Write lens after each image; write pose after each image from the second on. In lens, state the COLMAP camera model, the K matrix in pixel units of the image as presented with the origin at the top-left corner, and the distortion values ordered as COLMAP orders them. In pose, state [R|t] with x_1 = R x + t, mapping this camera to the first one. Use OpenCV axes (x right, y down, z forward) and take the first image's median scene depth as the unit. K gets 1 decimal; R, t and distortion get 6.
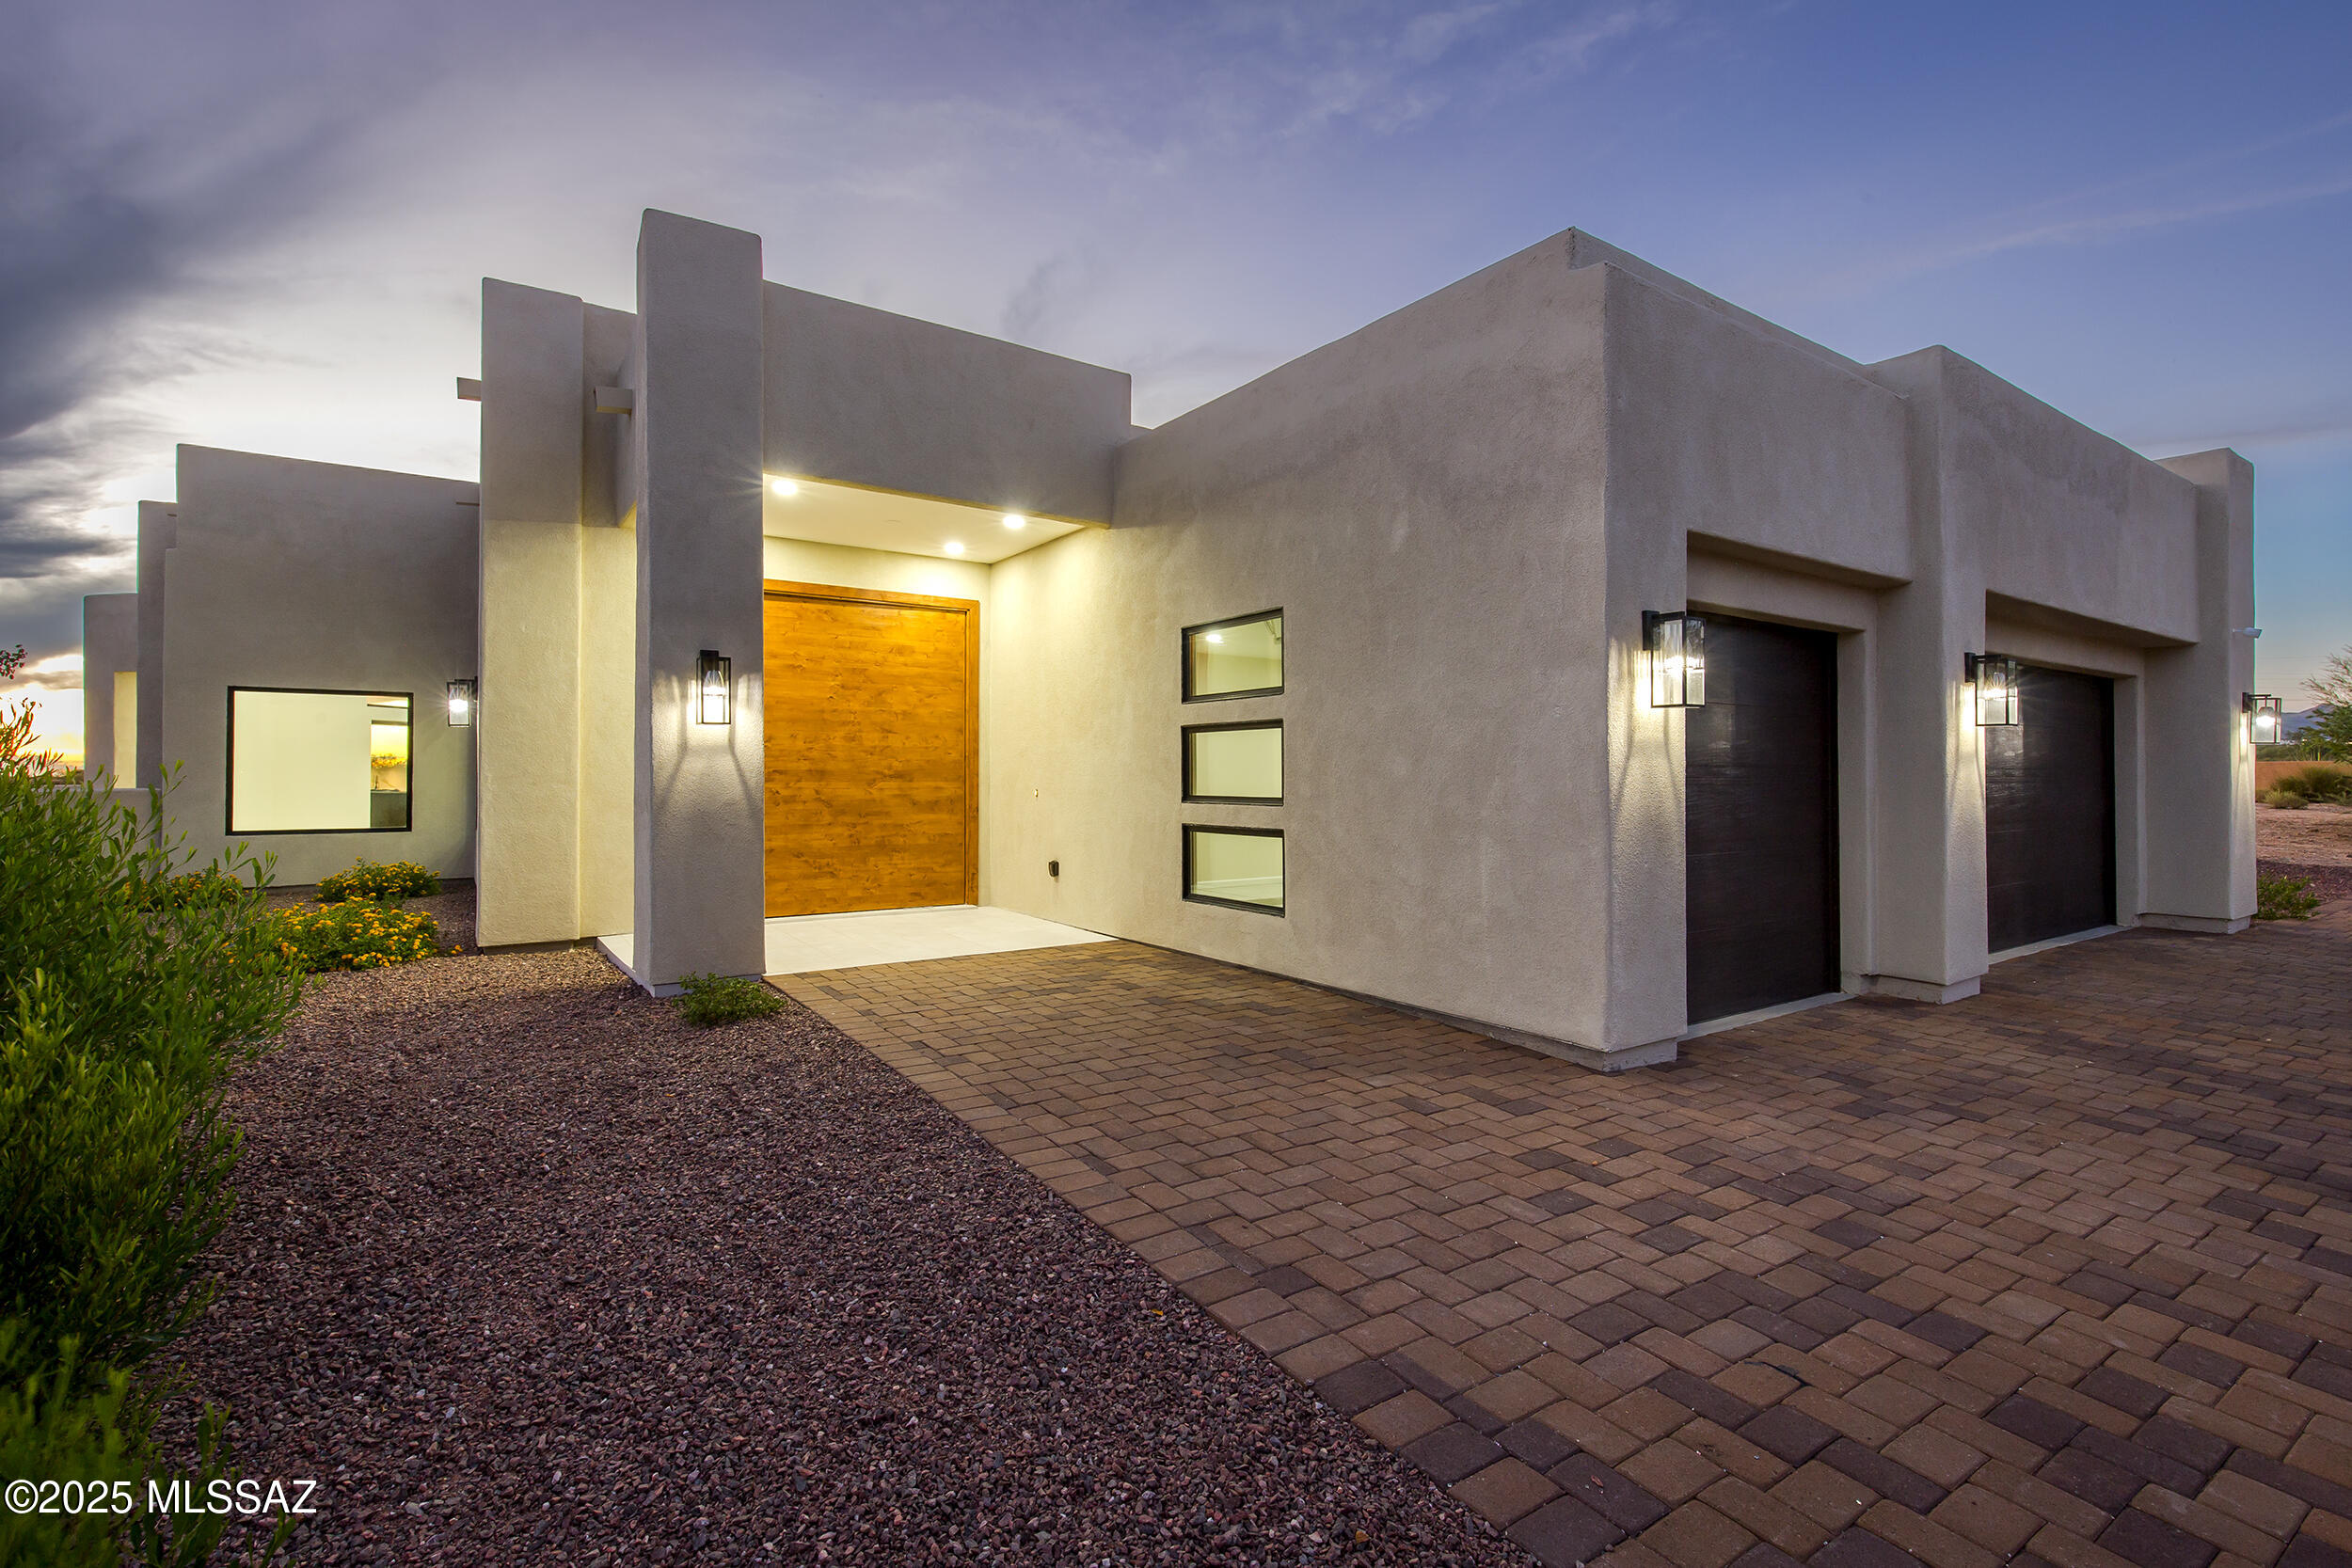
lens RADIAL K [[1042.1, 0, 1176.0], [0, 1042.1, 784.0], [0, 0, 1]] dist [0.010805, -0.000246]
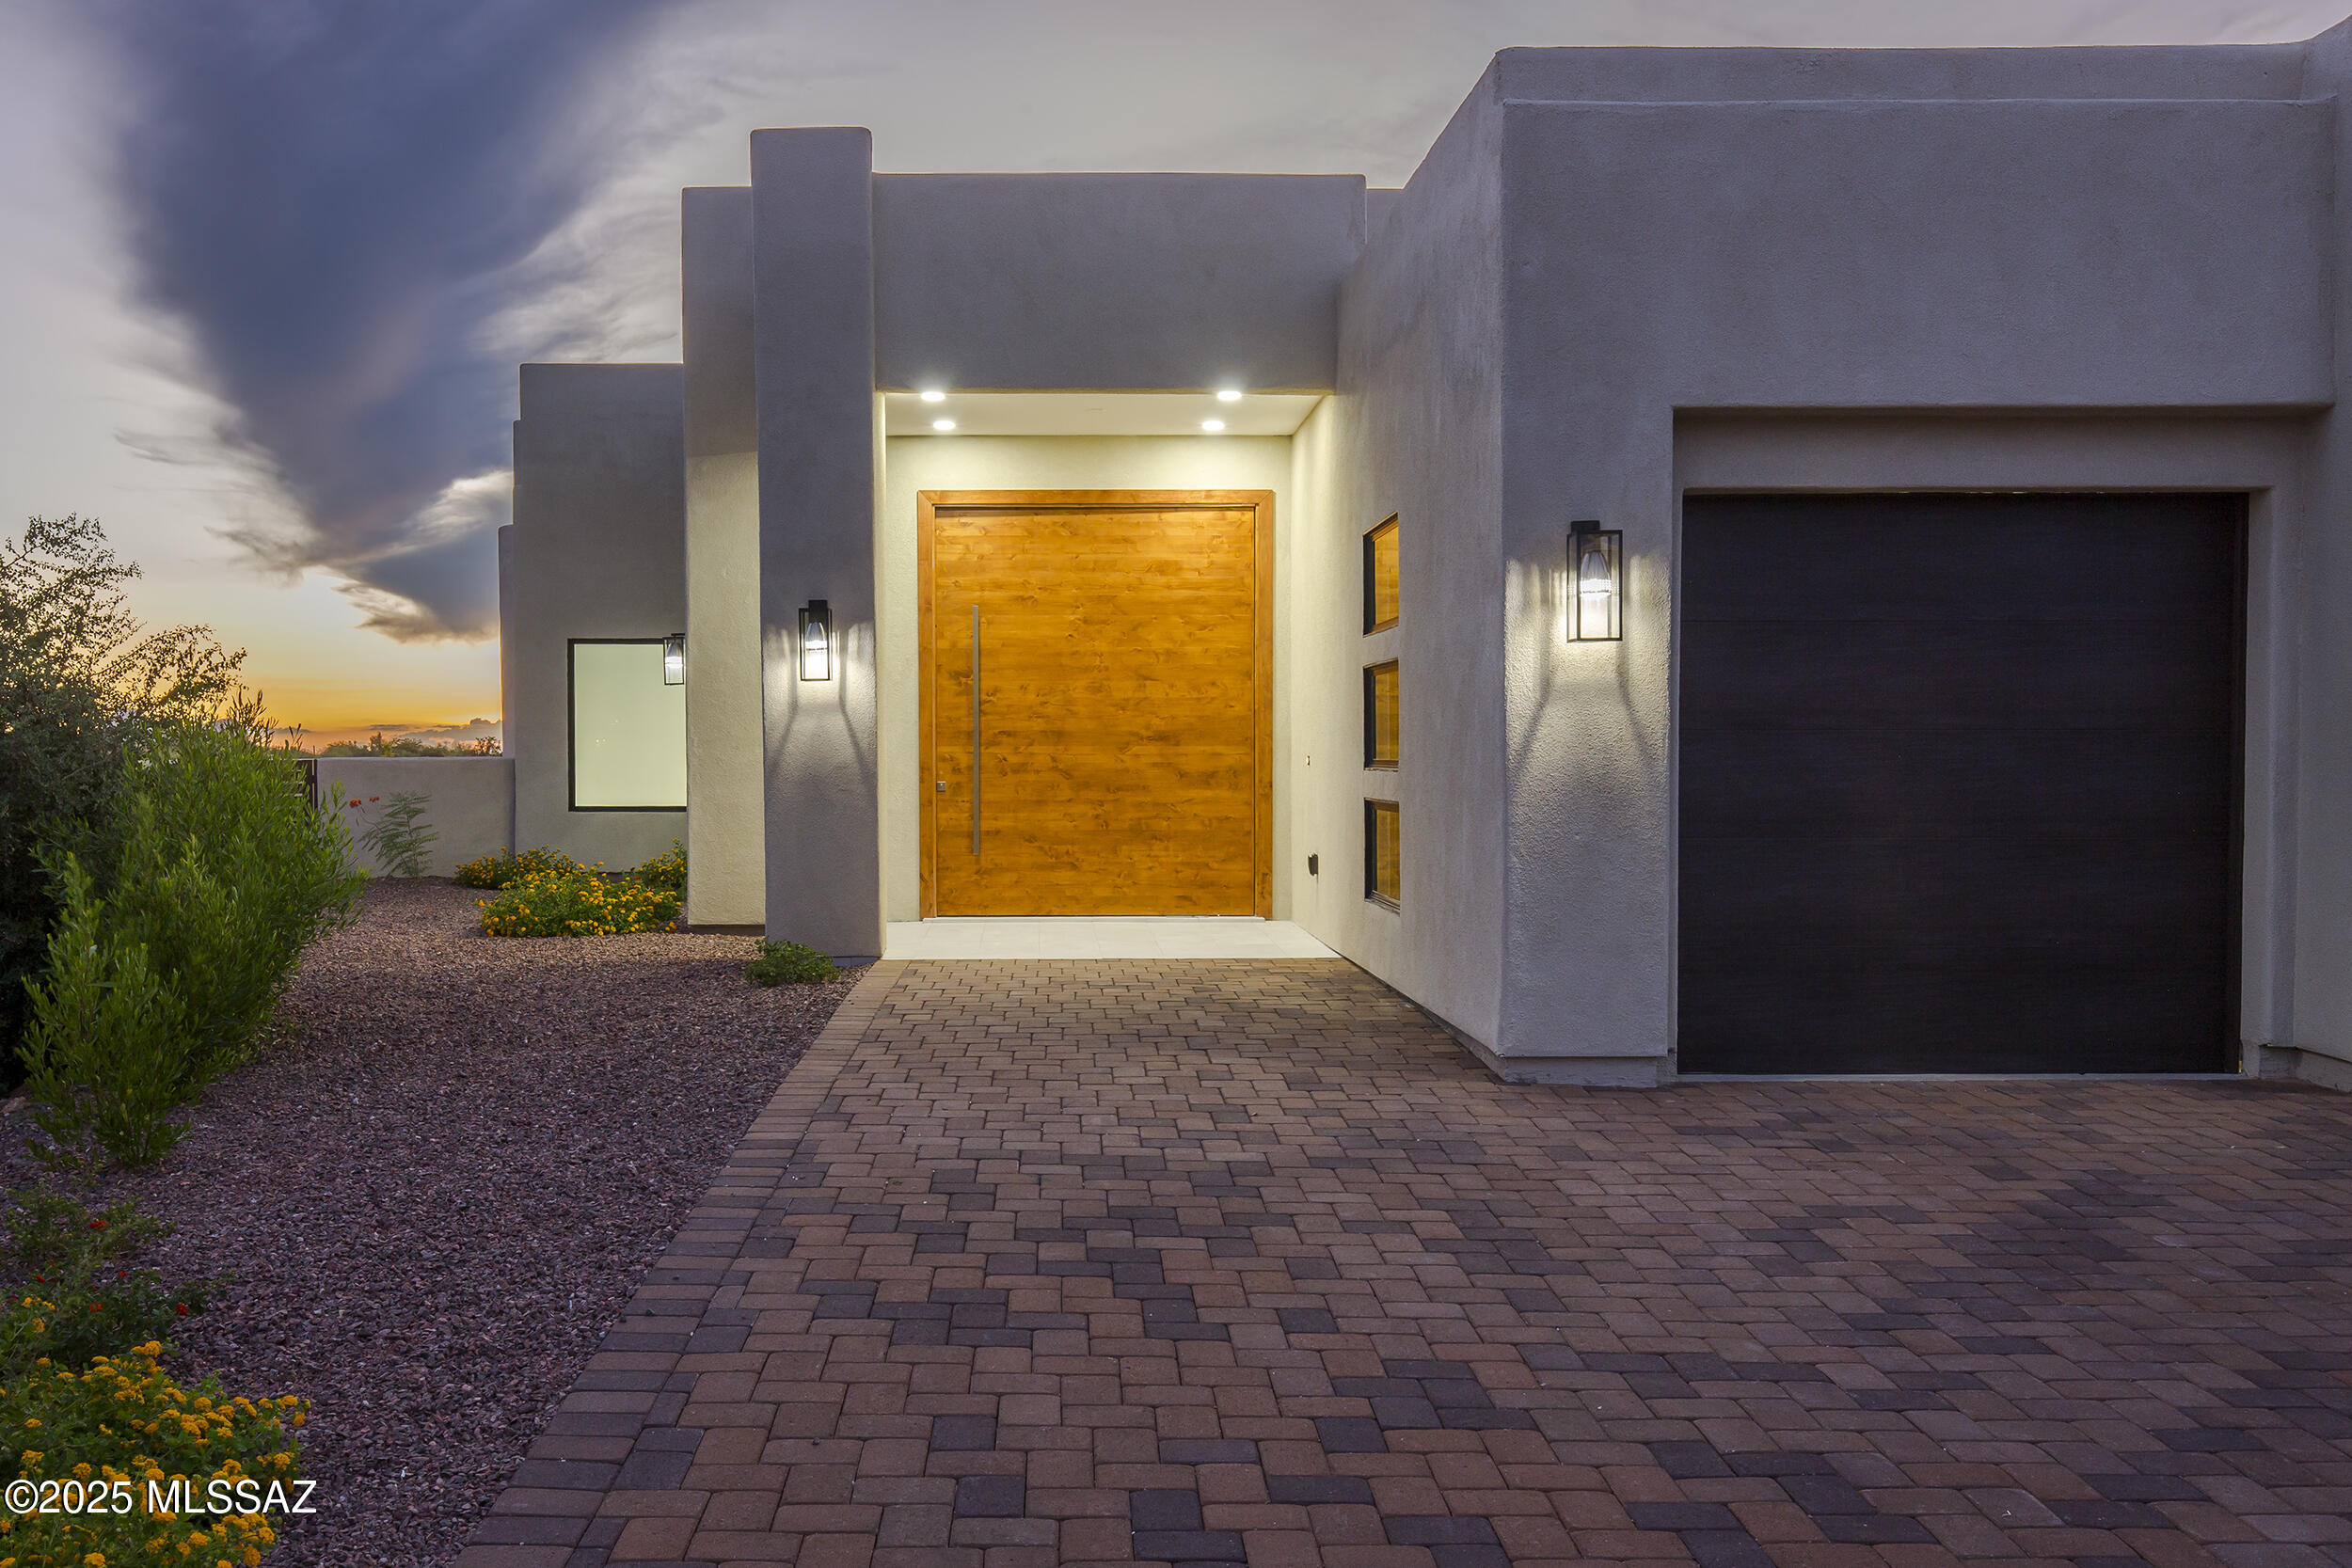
lens RADIAL K [[2222.8, 0, 1175.5], [0, 2222.8, 885.5], [0, 0, 1]] dist [0.010023, -0.004531]
pose [[0.842321, 0.029380, -0.538175, 0.623401], [-0.000391, 0.998546, 0.053900, 0.012498], [0.538976, -0.045191, 0.841108, -0.345686]]
